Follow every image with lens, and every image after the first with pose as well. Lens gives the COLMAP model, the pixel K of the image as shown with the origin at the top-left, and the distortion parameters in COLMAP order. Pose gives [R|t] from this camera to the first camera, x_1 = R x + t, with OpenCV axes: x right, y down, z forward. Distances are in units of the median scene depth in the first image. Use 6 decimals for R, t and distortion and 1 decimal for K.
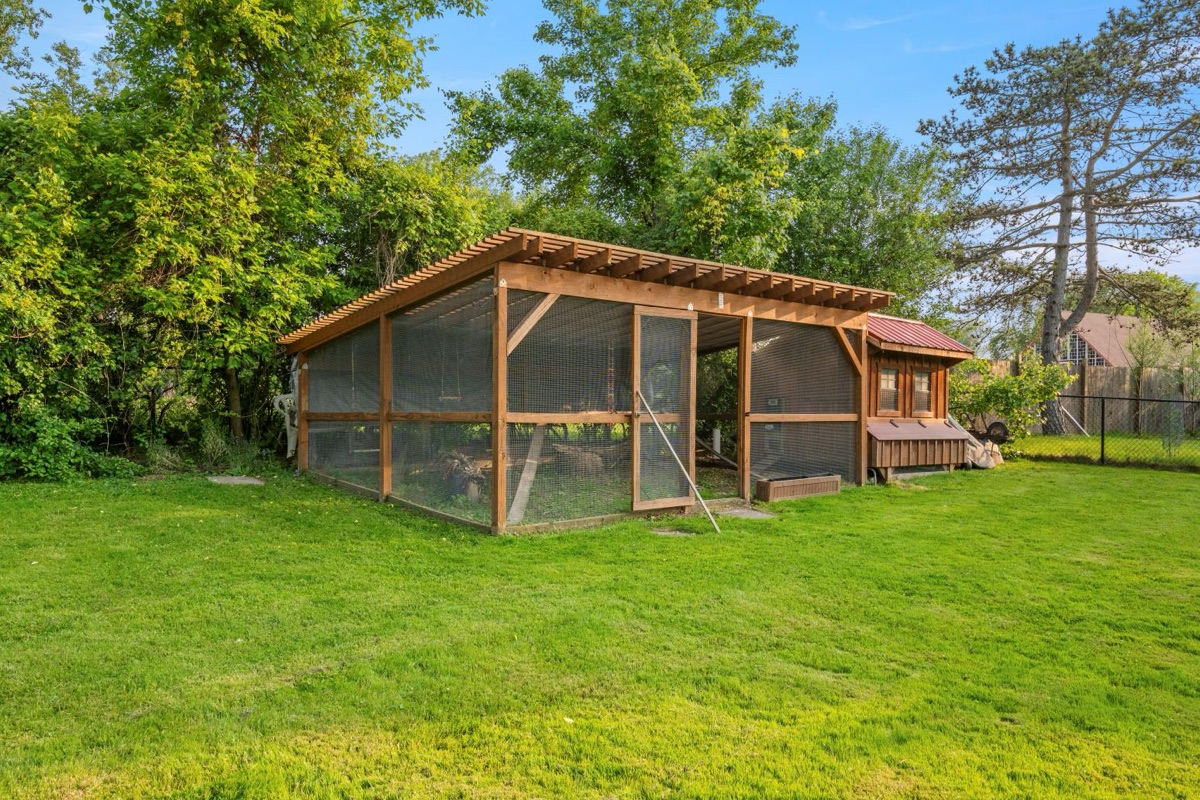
lens RADIAL K [[898.2, 0, 603.9], [0, 898.2, 402.2], [0, 0, 1]] dist [0.031383, -0.008968]
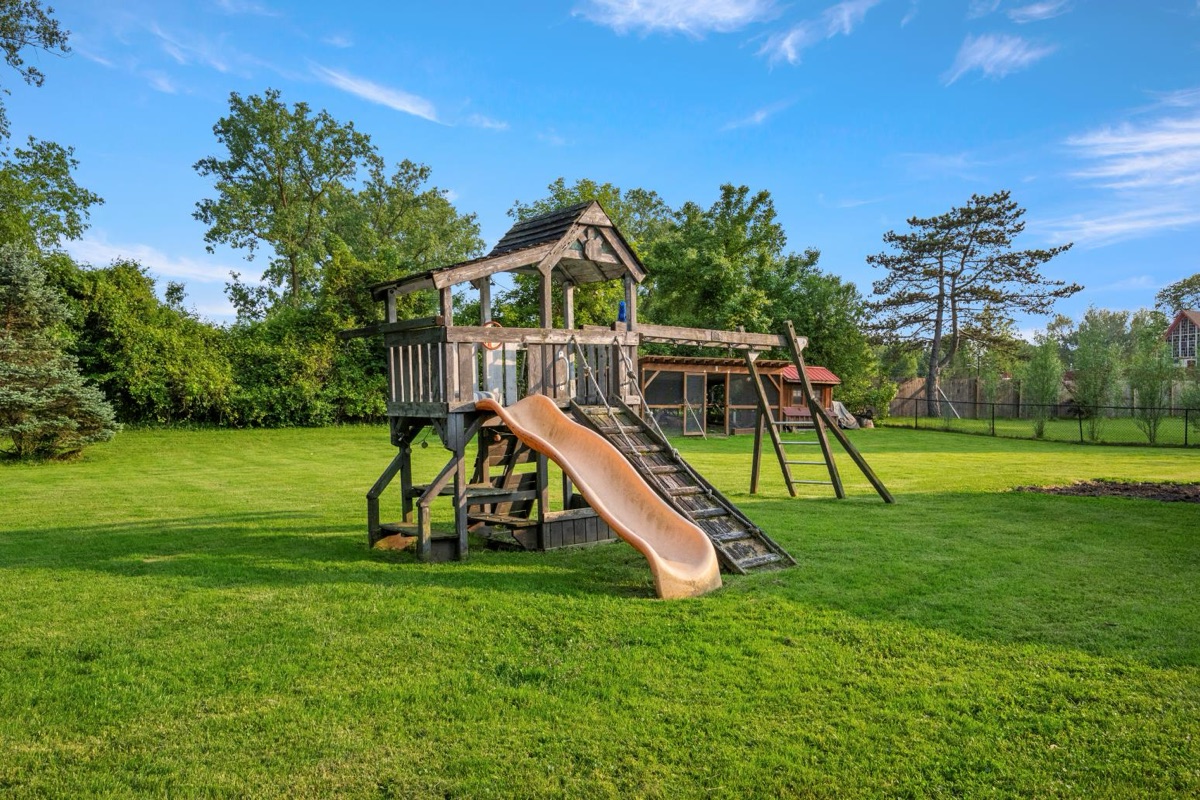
lens RADIAL K [[898.2, 0, 601.6], [0, 898.2, 398.3], [0, 0, 1]] dist [0.031383, -0.008968]
pose [[0.980524, 0.004828, -0.196342, 0.298373], [-0.003512, 0.999969, 0.007054, -0.026999], [0.196370, -0.006227, 0.980510, -1.778314]]
